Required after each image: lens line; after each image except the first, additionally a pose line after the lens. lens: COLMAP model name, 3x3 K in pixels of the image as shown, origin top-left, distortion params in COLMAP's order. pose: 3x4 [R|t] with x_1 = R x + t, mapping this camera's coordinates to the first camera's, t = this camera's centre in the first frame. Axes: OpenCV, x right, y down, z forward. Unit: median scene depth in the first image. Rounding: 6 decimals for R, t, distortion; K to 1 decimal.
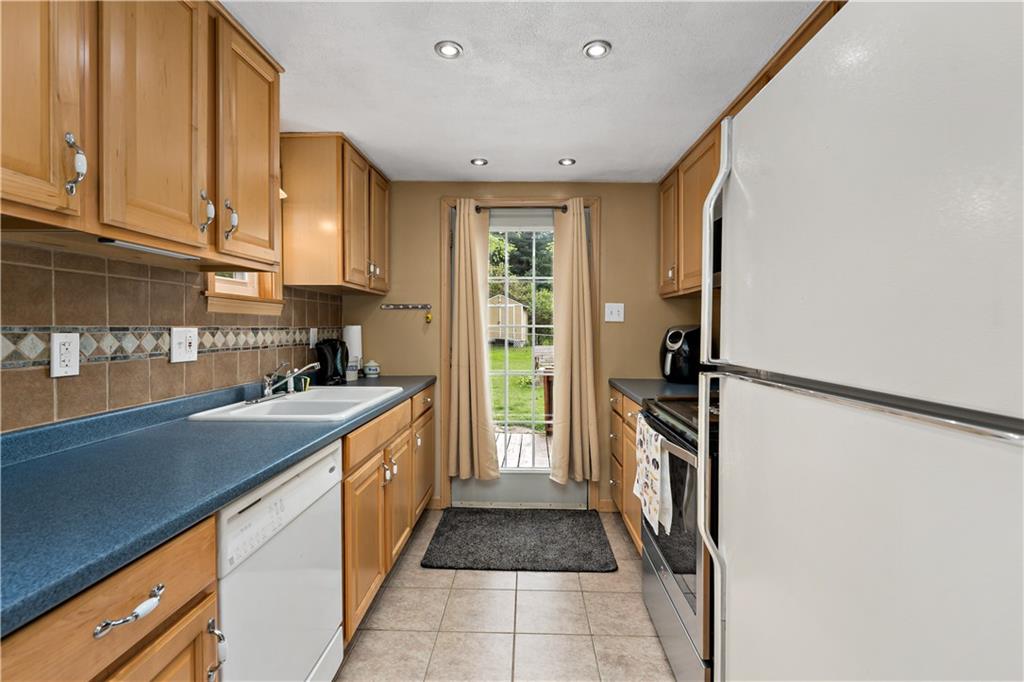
lens RADIAL K [[462.1, 0, 505.3], [0, 462.1, 335.3], [0, 0, 1]] dist [-0.003479, 0.001050]
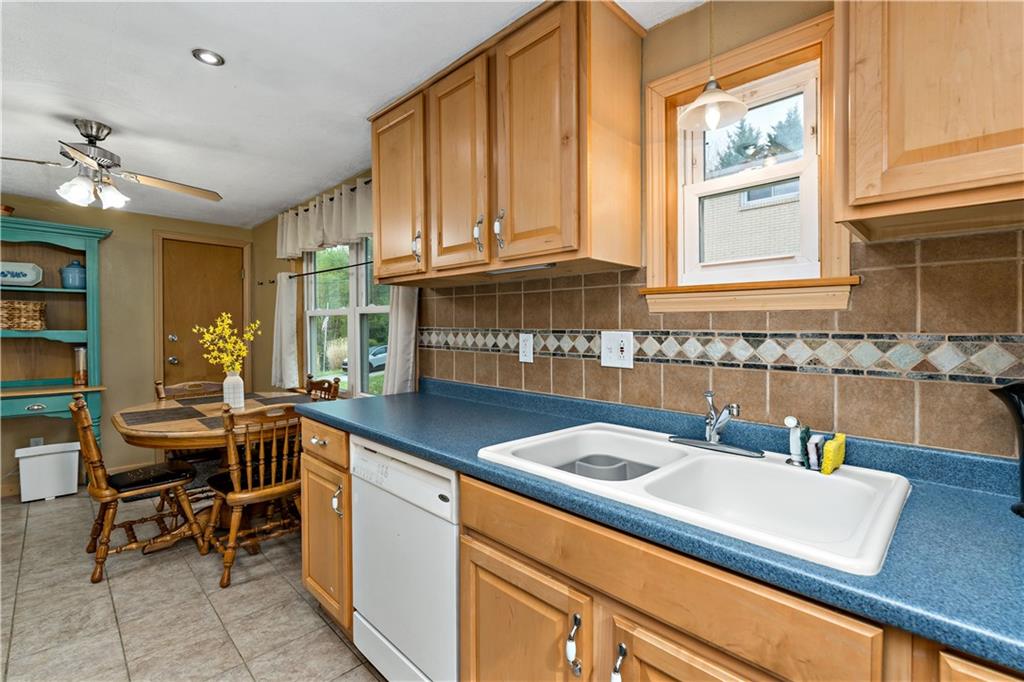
lens RADIAL K [[462.1, 0, 519.3], [0, 462.1, 325.0], [0, 0, 1]] dist [-0.003479, 0.001050]
pose [[-0.673209, -0.015927, -0.739281, 0.140113], [-0.023742, 0.999718, 0.000082, -0.024756], [0.739071, 0.017607, -0.673397, 1.485698]]
